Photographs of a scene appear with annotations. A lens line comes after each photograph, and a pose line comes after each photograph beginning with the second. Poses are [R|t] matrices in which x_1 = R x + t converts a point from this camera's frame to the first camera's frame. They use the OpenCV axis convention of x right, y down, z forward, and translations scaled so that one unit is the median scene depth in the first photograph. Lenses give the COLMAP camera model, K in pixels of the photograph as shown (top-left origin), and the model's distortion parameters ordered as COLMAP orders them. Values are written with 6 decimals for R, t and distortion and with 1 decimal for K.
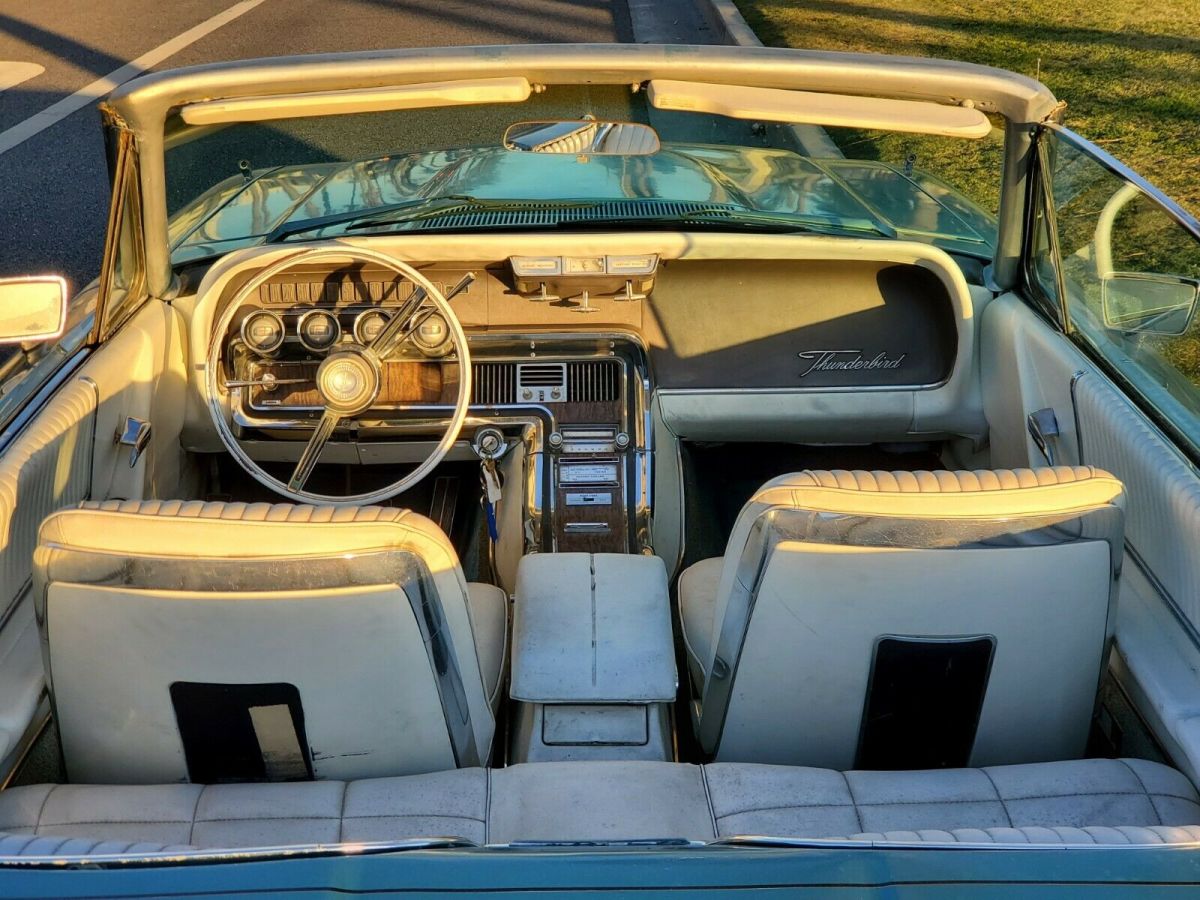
lens RADIAL K [[1805.1, 0, 651.9], [0, 1805.1, 449.2], [0, 0, 1]] dist [0.006730, 0.000006]
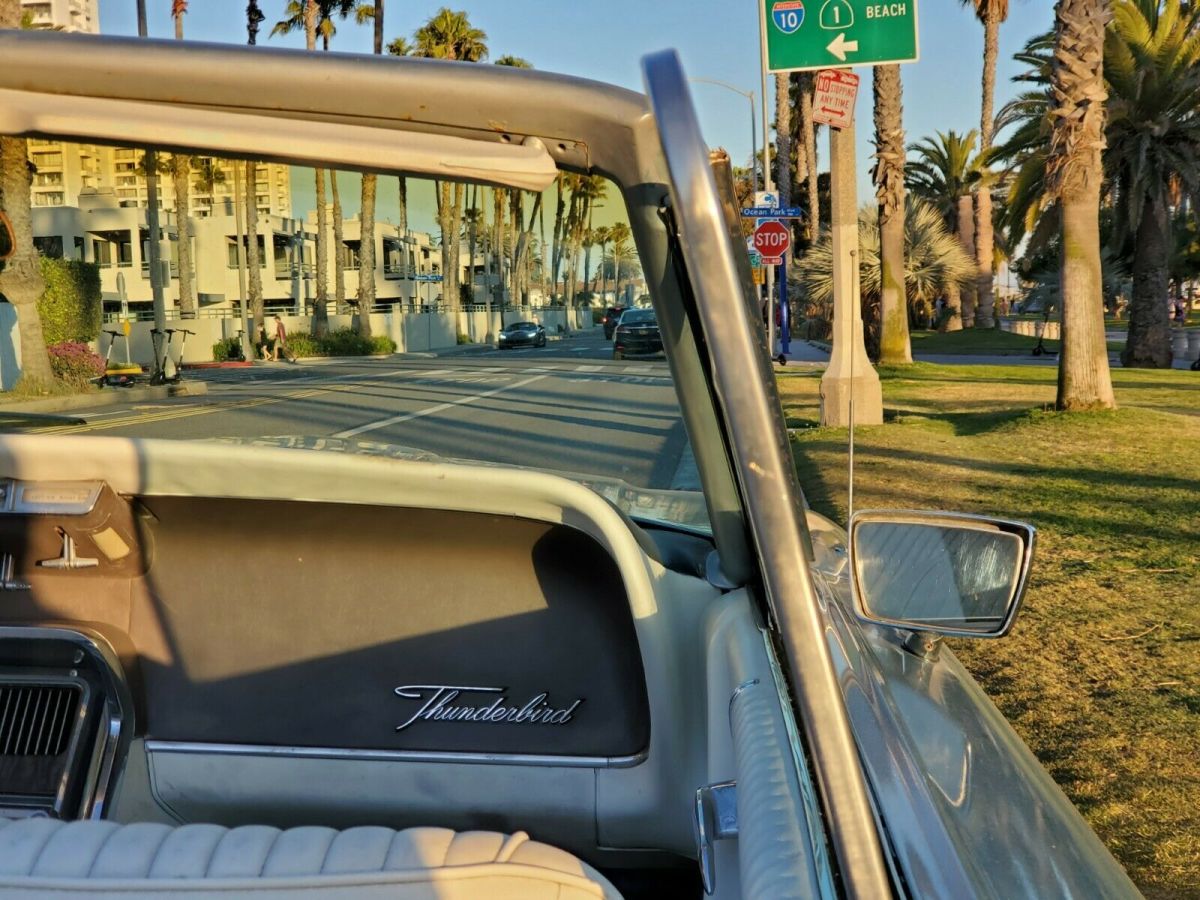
lens RADIAL K [[1744.3, 0, 601.2], [0, 1744.3, 494.3], [0, 0, 1]] dist [0.016765, -0.054849]
pose [[0.993461, 0.032112, -0.109564, 0.212741], [-0.057966, 0.968616, -0.241709, 0.018150], [0.098364, 0.246480, 0.964143, 0.467326]]
